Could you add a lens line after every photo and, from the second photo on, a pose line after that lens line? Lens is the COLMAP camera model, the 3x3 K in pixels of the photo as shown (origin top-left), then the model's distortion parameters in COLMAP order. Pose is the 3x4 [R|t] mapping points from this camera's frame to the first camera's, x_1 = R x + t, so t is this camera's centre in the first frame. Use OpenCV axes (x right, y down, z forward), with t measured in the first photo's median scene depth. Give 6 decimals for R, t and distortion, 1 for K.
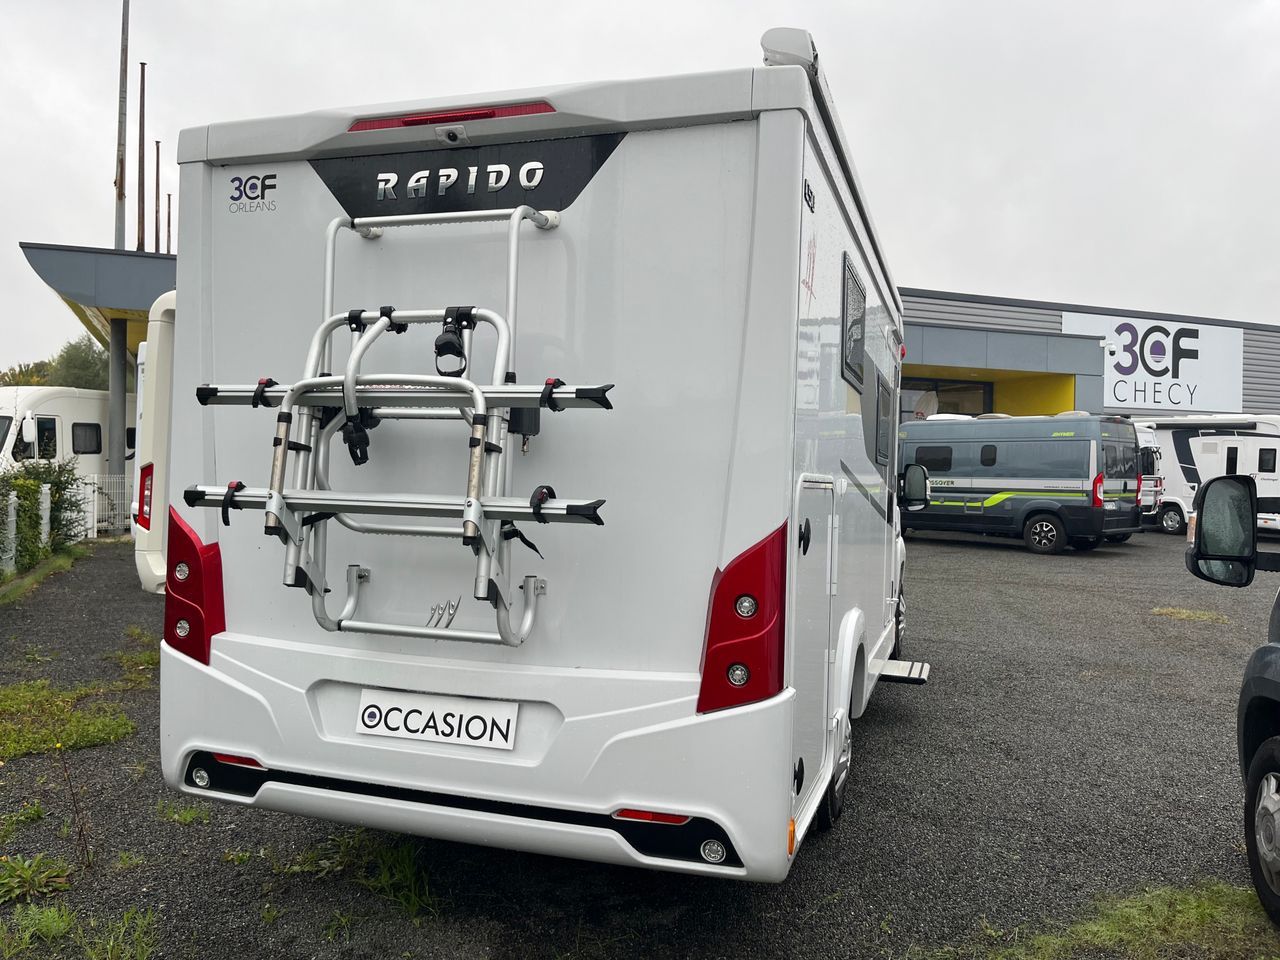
lens RADIAL K [[980.2, 0, 649.0], [0, 980.2, 474.8], [0, 0, 1]] dist [0.049211, -0.045408]
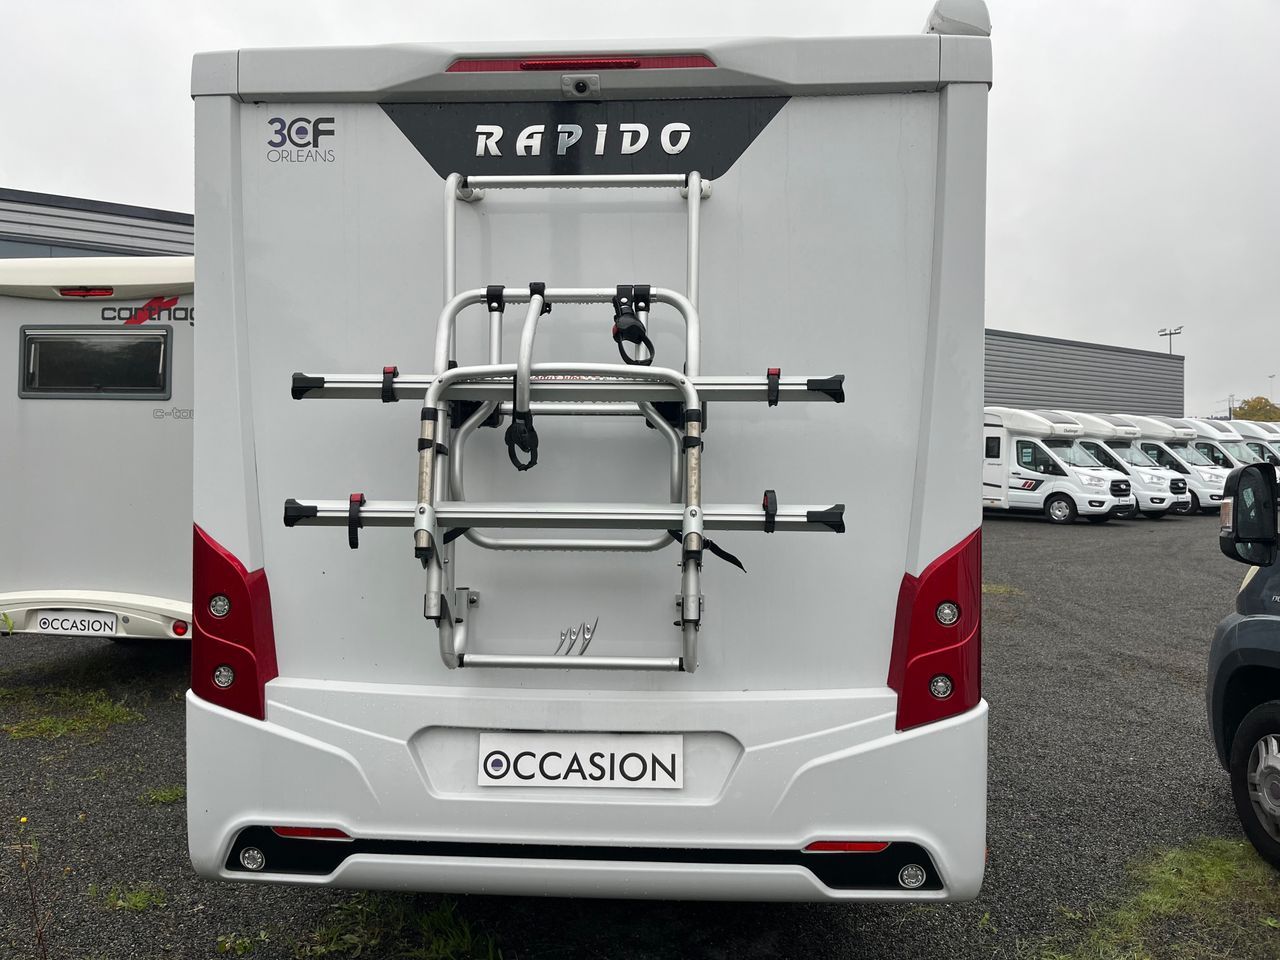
lens RADIAL K [[980.2, 0, 635.9], [0, 980.2, 481.7], [0, 0, 1]] dist [0.049211, -0.045408]
pose [[0.966188, -0.022896, 0.256819, -0.378558], [0.019409, 0.999682, 0.016106, -0.010956], [-0.257106, -0.010577, 0.966325, 0.149493]]
